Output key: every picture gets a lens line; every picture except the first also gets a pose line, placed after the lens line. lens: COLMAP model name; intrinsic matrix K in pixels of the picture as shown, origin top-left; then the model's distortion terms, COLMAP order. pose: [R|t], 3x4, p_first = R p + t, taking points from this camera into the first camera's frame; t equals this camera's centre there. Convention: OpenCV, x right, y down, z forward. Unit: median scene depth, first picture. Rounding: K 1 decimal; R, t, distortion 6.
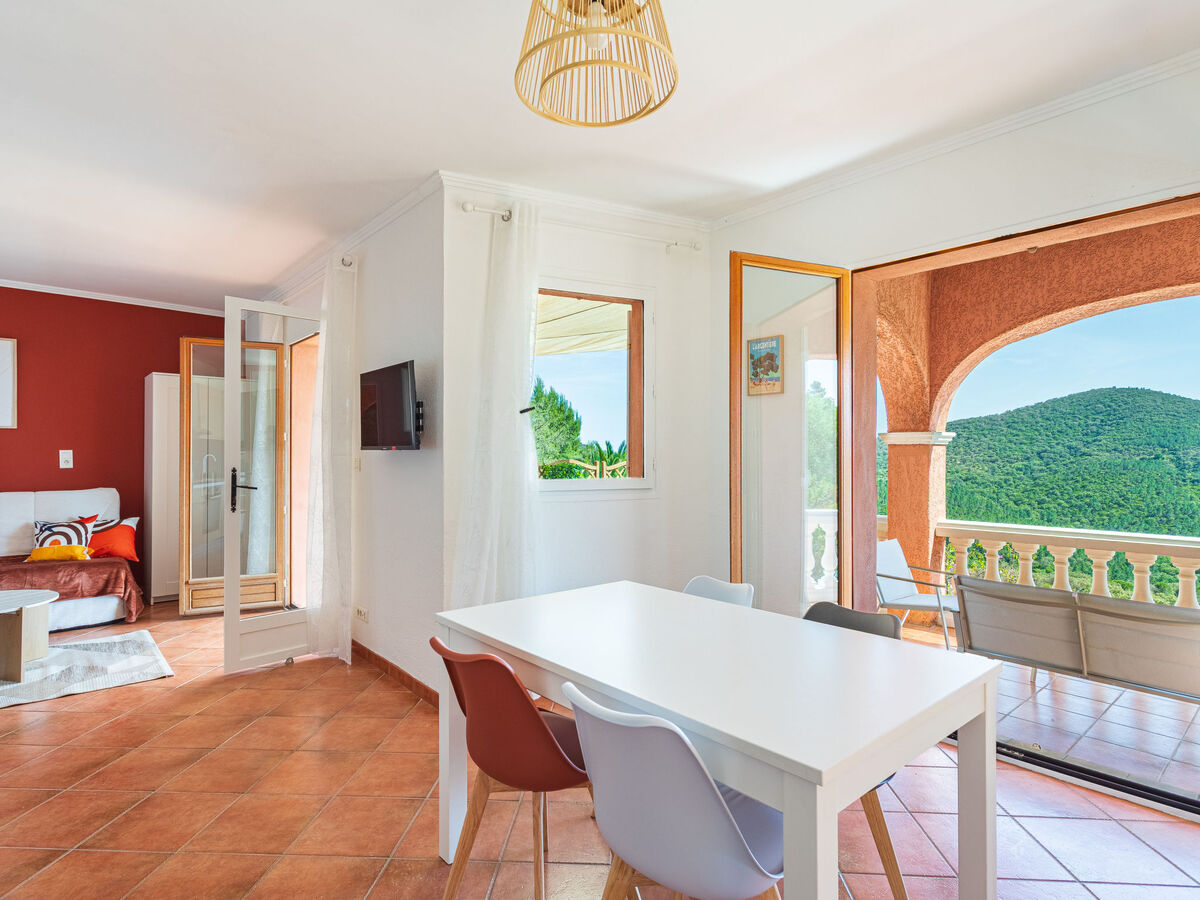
lens RADIAL K [[633.1, 0, 609.6], [0, 633.1, 448.0], [0, 0, 1]] dist [-0.002717, -0.001370]
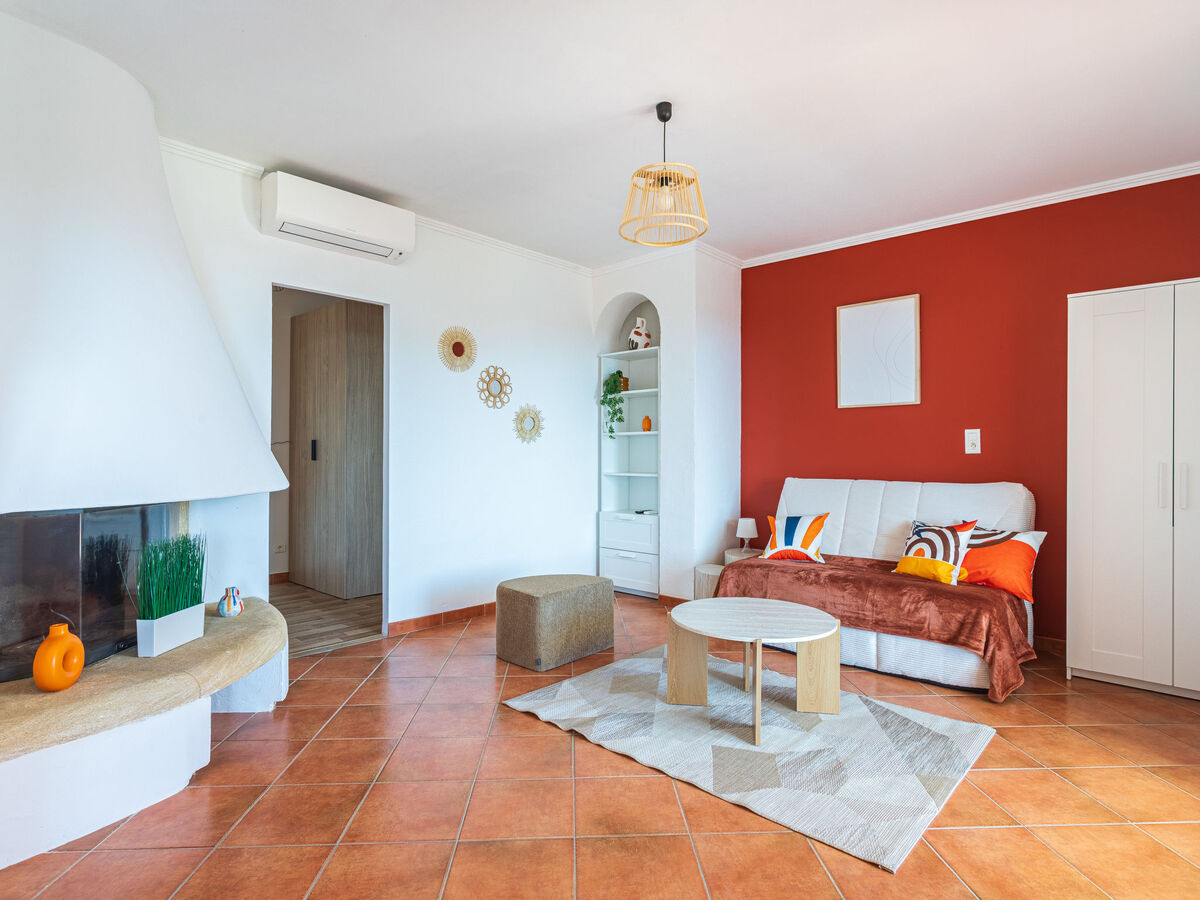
lens RADIAL K [[633.1, 0, 605.9], [0, 633.1, 449.8], [0, 0, 1]] dist [-0.002717, -0.001370]
pose [[0.086567, -0.002085, -0.996244, -0.176796], [0.006067, 0.999980, -0.001566, 0.029454], [0.996228, -0.005908, 0.086578, 0.569639]]
